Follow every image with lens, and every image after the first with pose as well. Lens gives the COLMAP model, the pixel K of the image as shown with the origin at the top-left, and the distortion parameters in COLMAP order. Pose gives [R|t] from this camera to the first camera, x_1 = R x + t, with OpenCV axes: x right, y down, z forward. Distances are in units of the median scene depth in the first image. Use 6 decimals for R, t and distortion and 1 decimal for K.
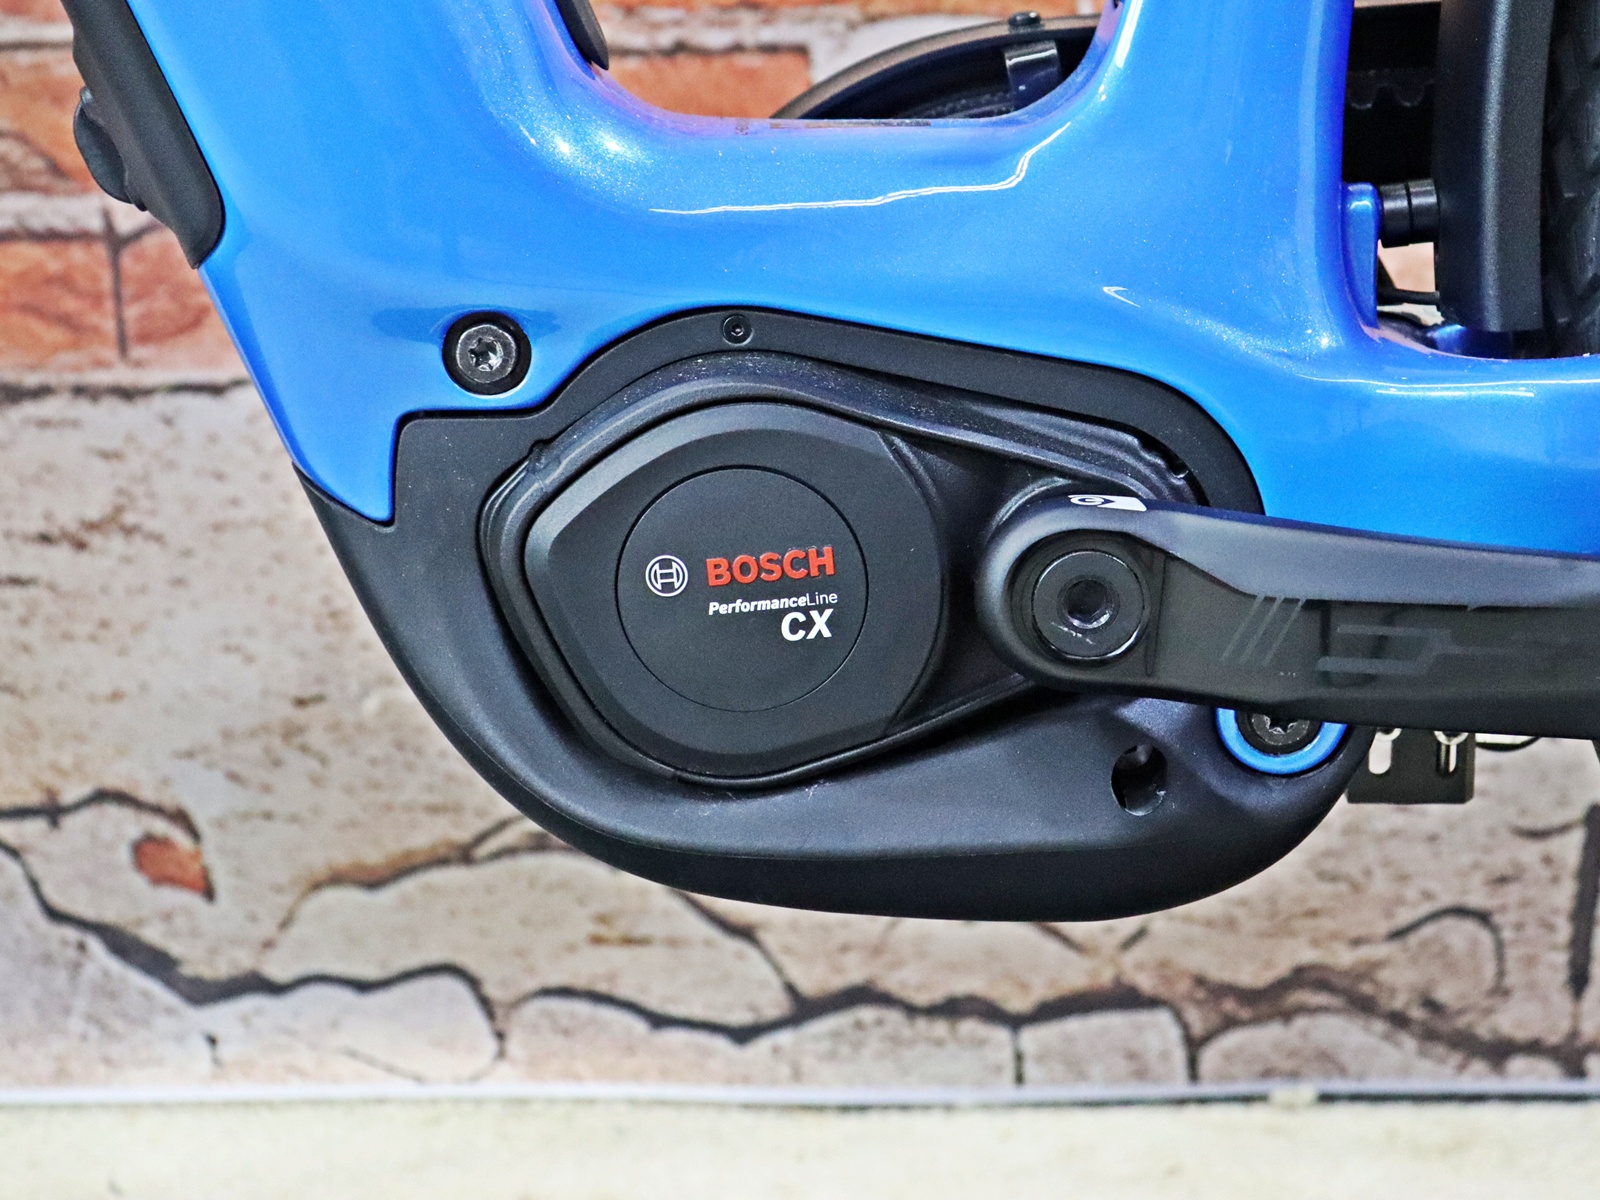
lens RADIAL K [[3036.4, 0, 736.0], [0, 3036.4, 603.5], [0, 0, 1]] dist [0.008448, 0.060293]
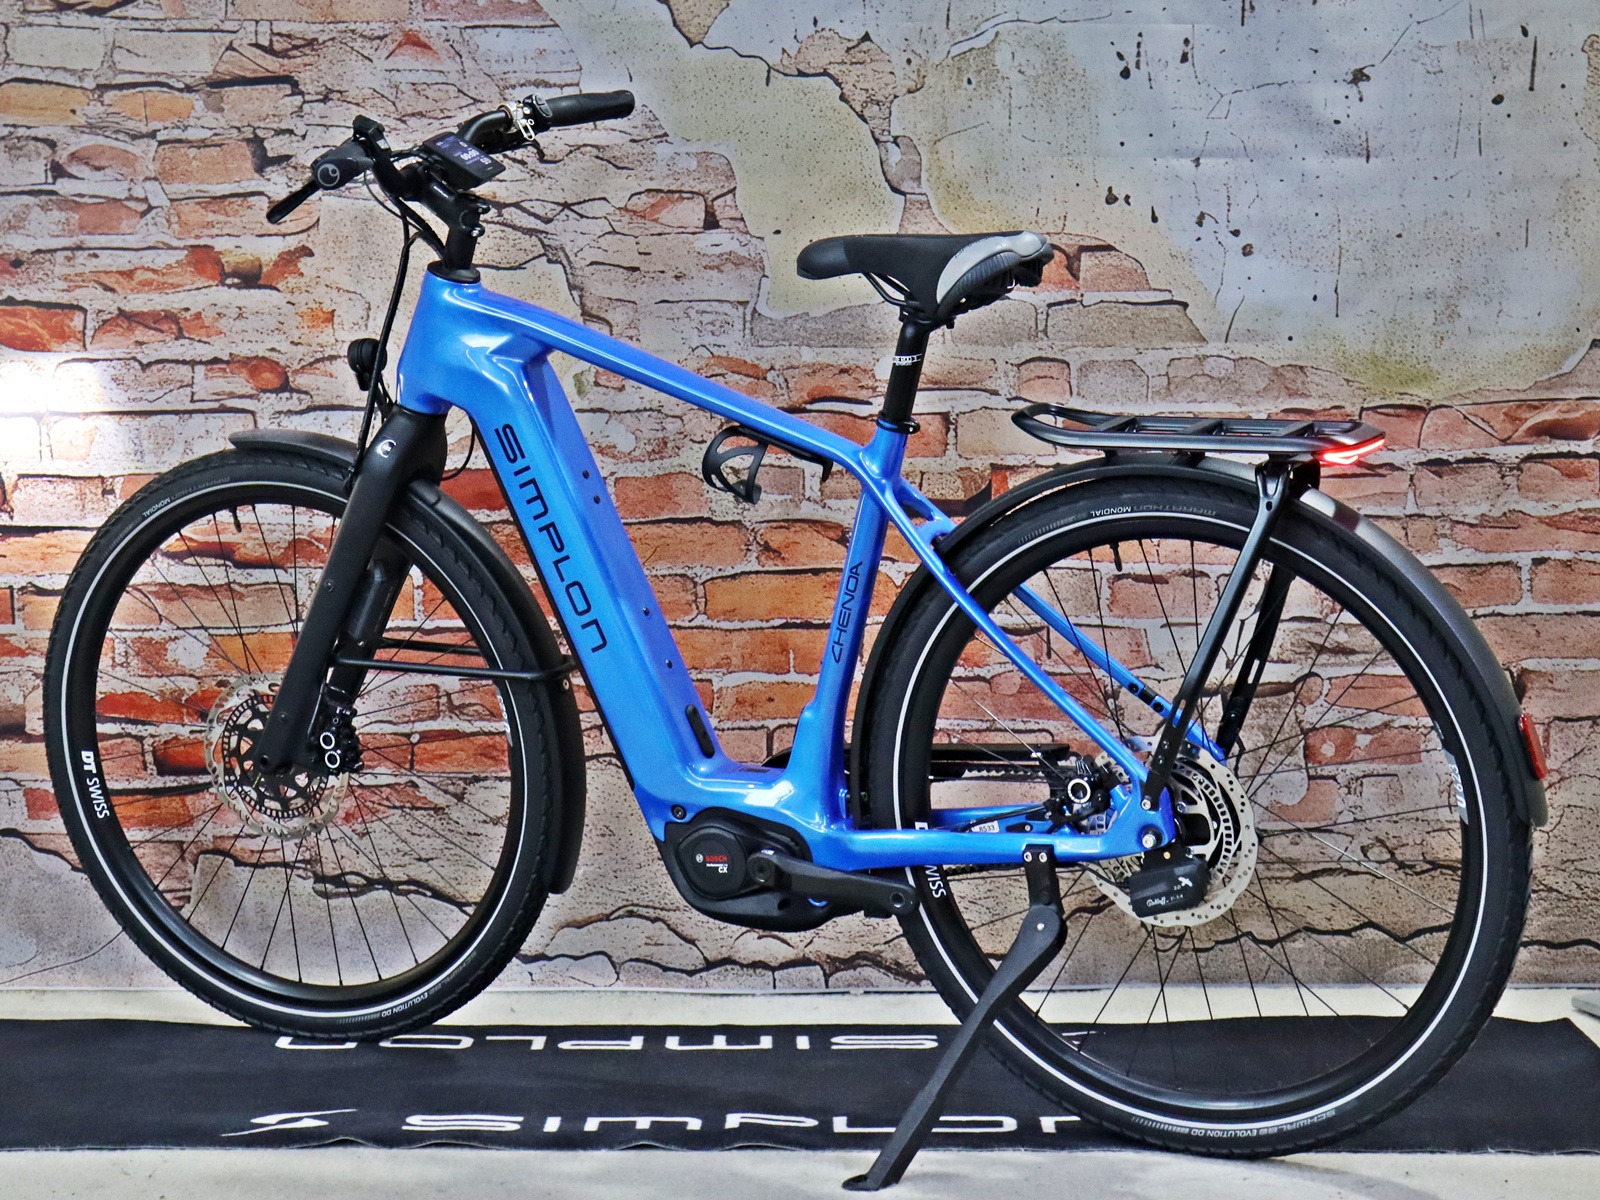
lens RADIAL K [[3517.3, 0, 680.5], [0, 3517.3, 434.4], [0, 0, 1]] dist [0.020656, 0.343450]
pose [[0.999982, 0.005044, 0.003339, -0.025206], [-0.004728, 0.996042, -0.088754, -0.102479], [-0.003773, 0.088737, 0.996048, -2.884017]]
